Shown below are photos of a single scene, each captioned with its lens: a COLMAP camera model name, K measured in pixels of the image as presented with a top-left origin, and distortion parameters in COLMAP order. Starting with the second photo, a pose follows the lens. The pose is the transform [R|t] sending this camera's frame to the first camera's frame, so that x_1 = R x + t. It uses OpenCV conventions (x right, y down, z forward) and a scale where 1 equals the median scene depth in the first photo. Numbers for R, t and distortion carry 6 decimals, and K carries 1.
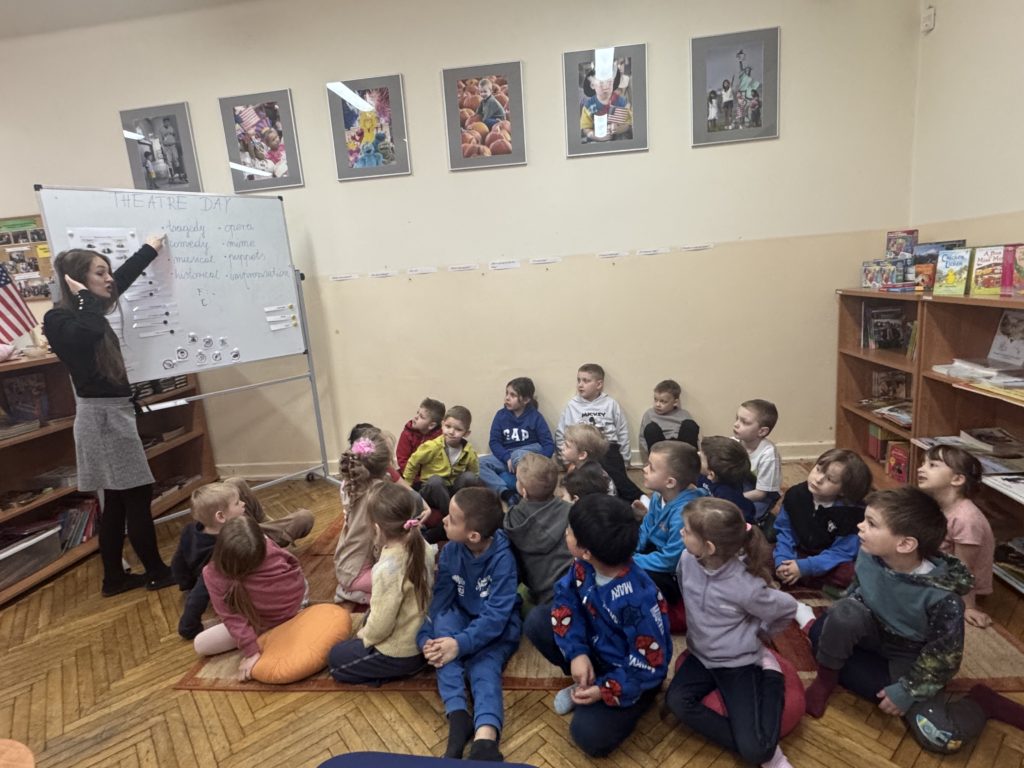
lens RADIAL K [[542.2, 0, 514.8], [0, 542.2, 381.6], [0, 0, 1]] dist [-0.004265, -0.001316]
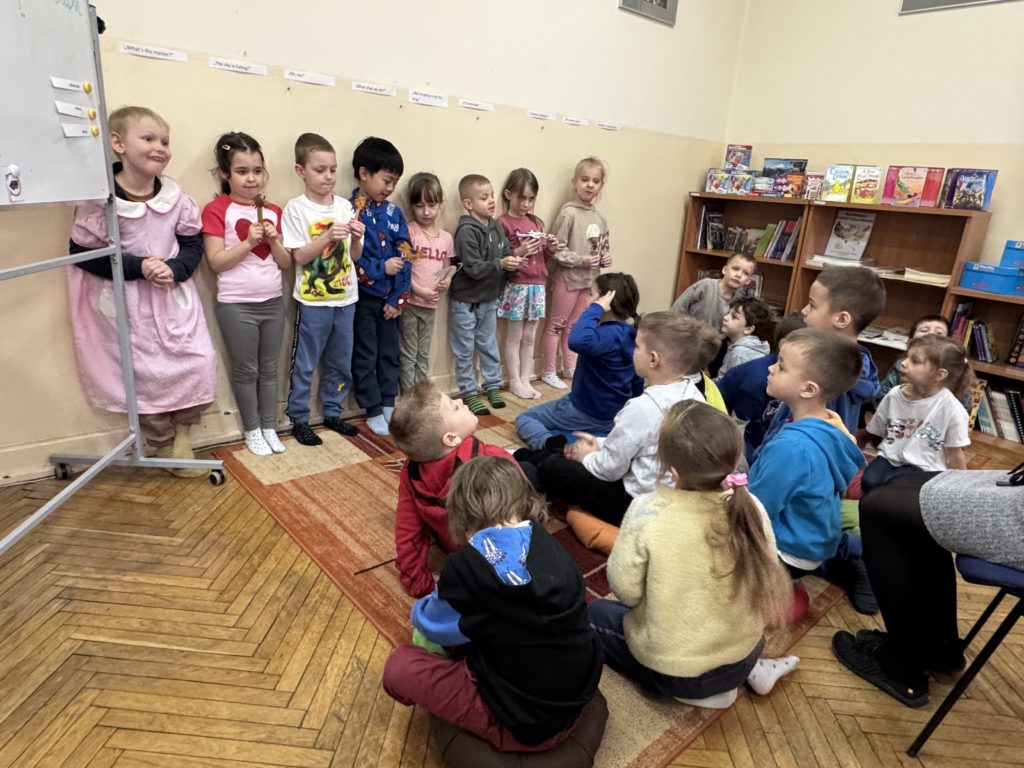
lens RADIAL K [[626.6, 0, 508.2], [0, 626.6, 382.7], [0, 0, 1]] dist [-0.011104, 0.004921]
pose [[0.674661, -0.105126, 0.730603, -0.743210], [0.022247, 0.992252, 0.122231, 0.058530], [-0.737792, -0.066211, 0.671773, 0.496941]]
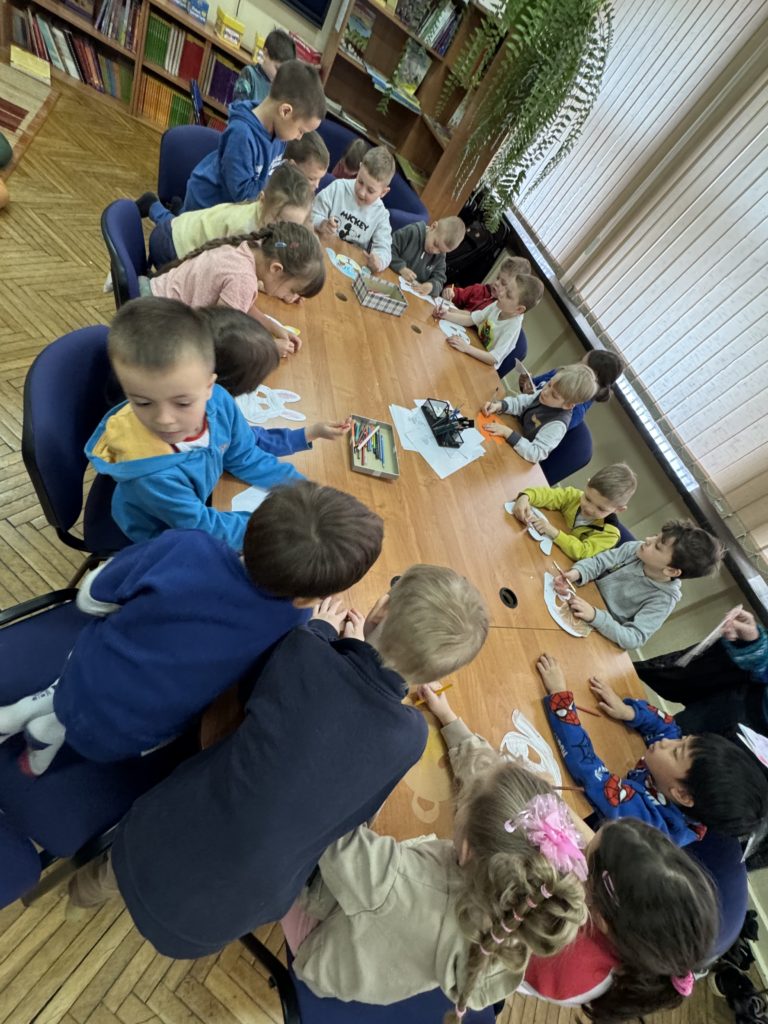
lens RADIAL K [[470.0, 0, 383.0], [0, 470.0, 515.8], [0, 0, 1]] dist [0.000616, -0.000281]
pose [[-0.281029, -0.789780, 0.545225, -1.139421], [-0.316390, 0.612605, 0.724302, -0.132377], [-0.906046, 0.031046, -0.422038, 0.394778]]
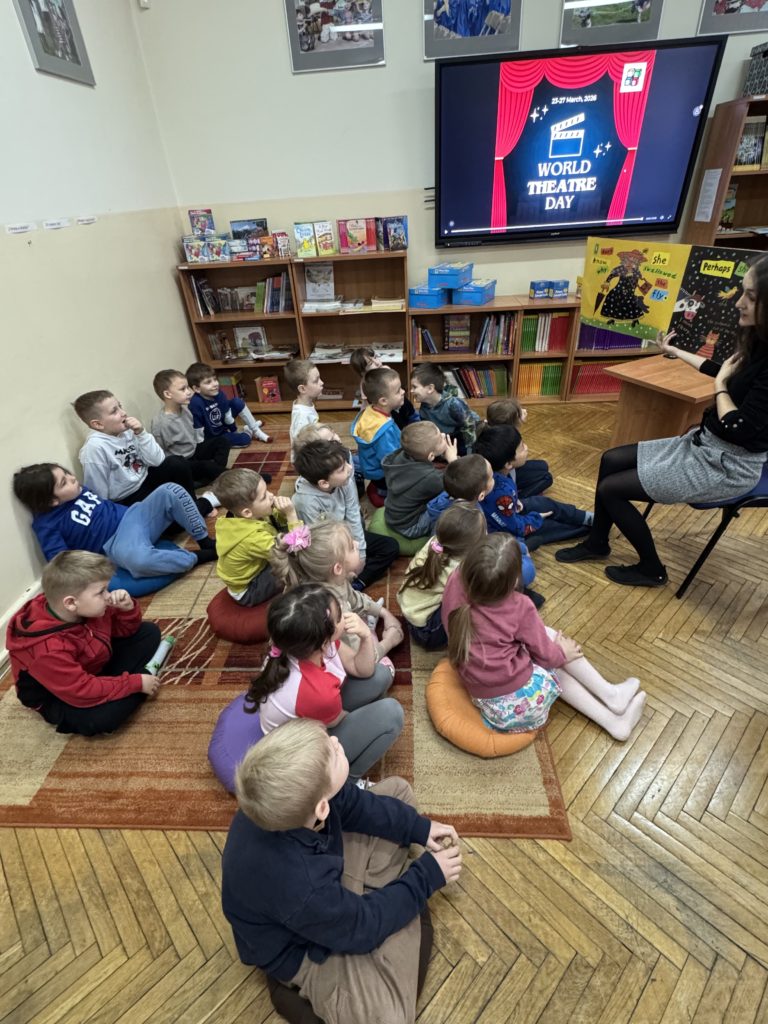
lens RADIAL K [[502.7, 0, 381.6], [0, 502.7, 509.7], [0, 0, 1]] dist [-0.000633, -0.000421]
pose [[-0.048539, -0.471256, 0.880660, -0.725446], [0.249929, 0.847920, 0.467512, -0.150014], [-0.967047, 0.242795, 0.076623, 0.775214]]
